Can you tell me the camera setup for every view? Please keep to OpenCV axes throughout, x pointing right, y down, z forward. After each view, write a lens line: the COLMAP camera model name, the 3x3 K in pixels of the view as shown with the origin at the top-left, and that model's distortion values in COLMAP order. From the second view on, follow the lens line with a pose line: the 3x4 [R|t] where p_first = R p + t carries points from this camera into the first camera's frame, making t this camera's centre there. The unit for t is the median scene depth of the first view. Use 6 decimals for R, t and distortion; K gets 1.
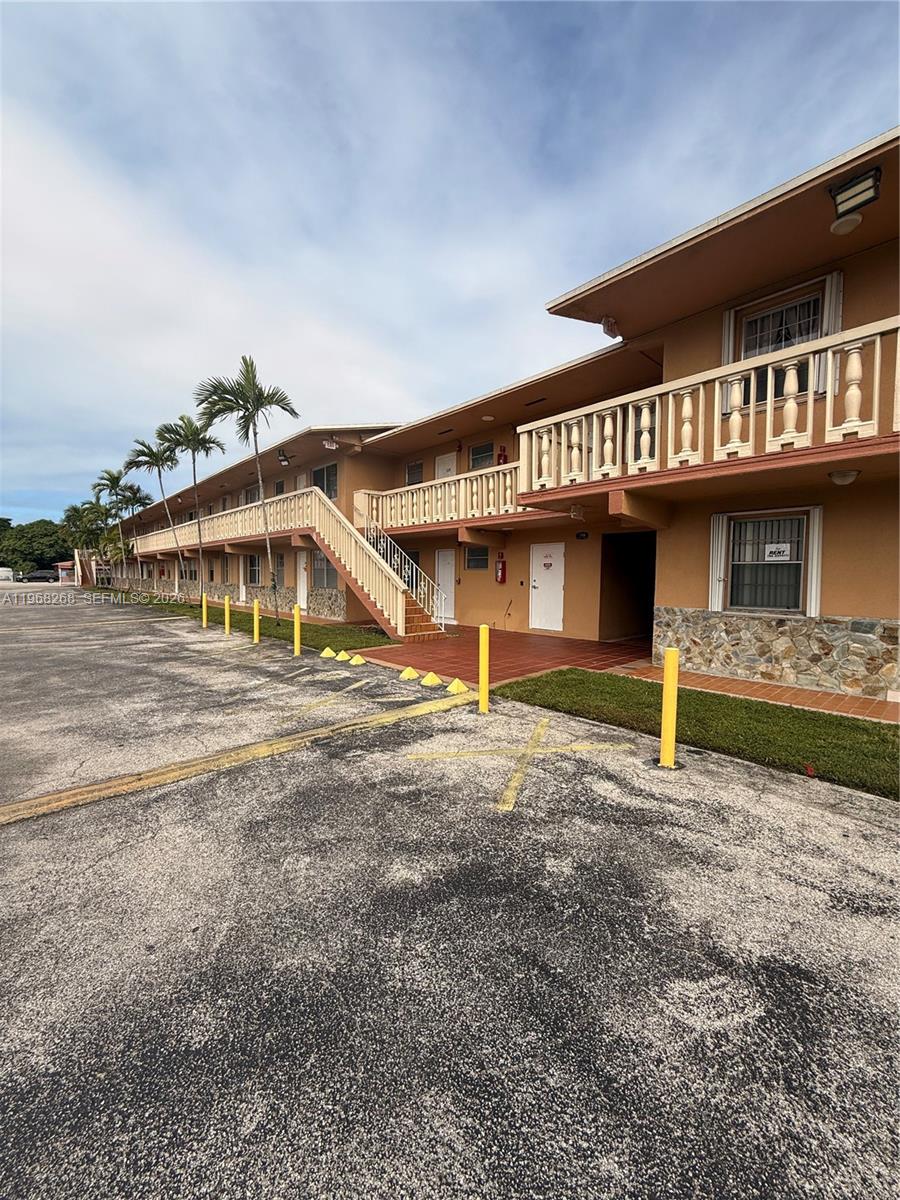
lens RADIAL K [[476.5, 0, 451.2], [0, 476.5, 597.3], [0, 0, 1]] dist [-0.001853, 0.000446]
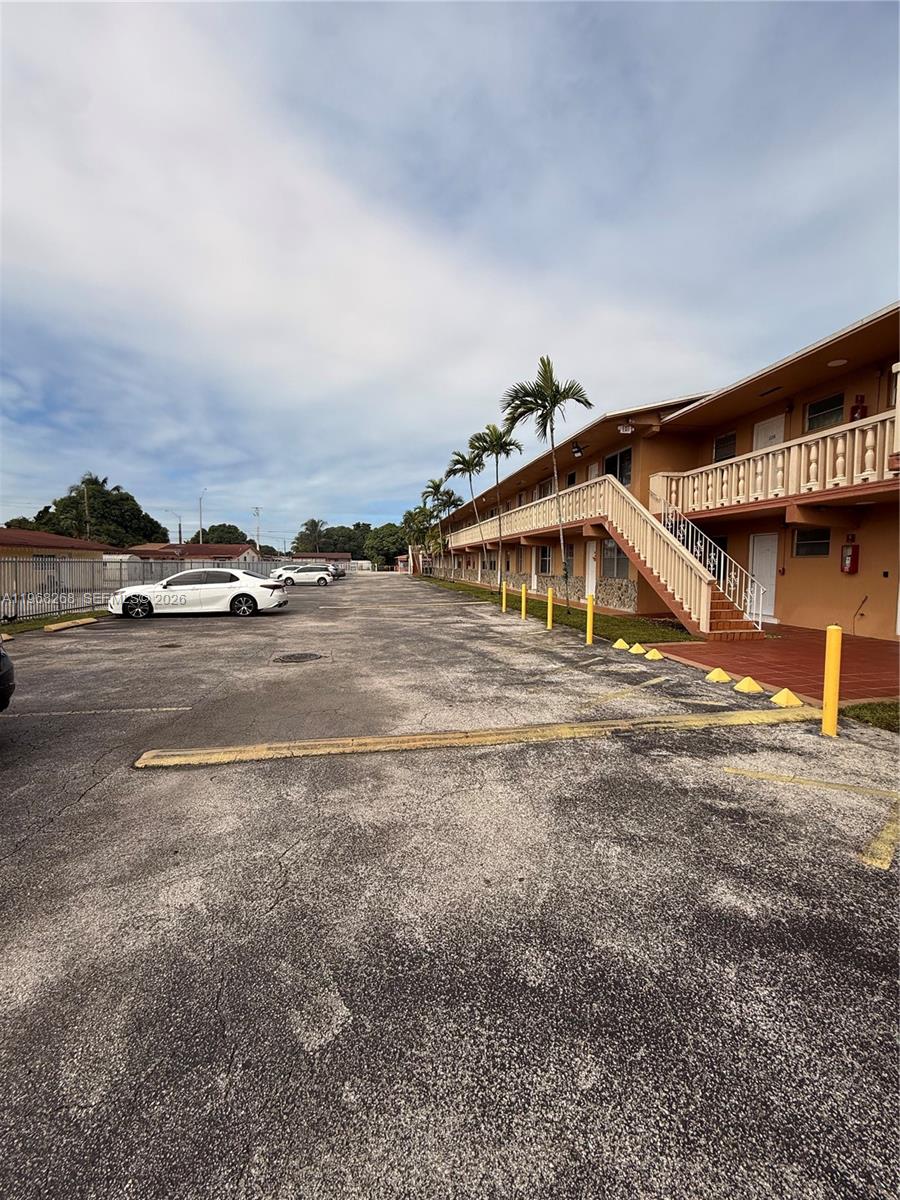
lens RADIAL K [[476.5, 0, 448.8], [0, 476.5, 598.1], [0, 0, 1]] dist [-0.001853, 0.000446]
pose [[0.839169, 0.033025, -0.542867, -0.037923], [-0.021160, 0.999382, 0.028087, 0.002943], [0.543459, -0.012083, 0.839349, -0.010893]]
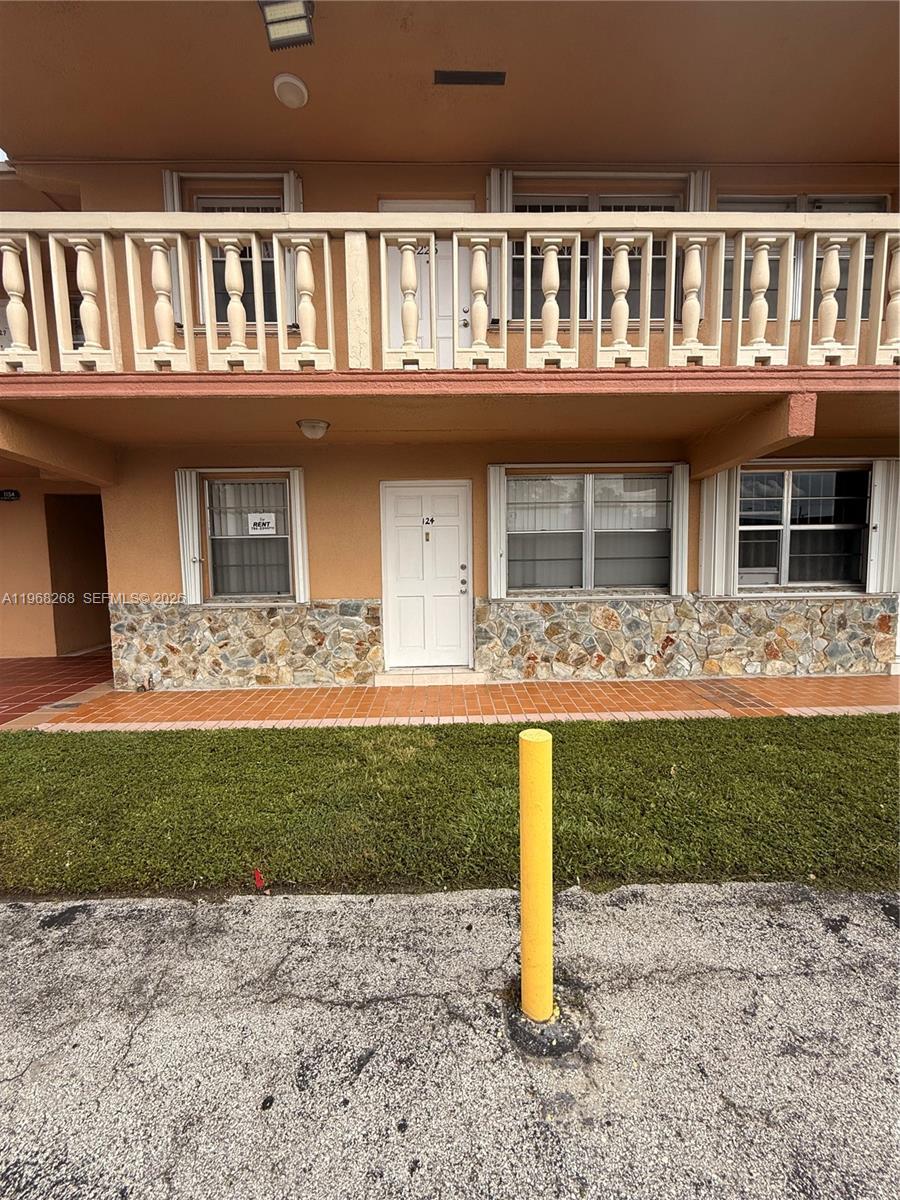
lens RADIAL K [[476.5, 0, 446.2], [0, 476.5, 599.7], [0, 0, 1]] dist [-0.001853, 0.000446]
pose [[0.655340, -0.090214, 0.749927, 0.359695], [0.053969, 0.995897, 0.072641, -0.012599], [-0.753404, -0.007132, 0.657520, 0.315792]]
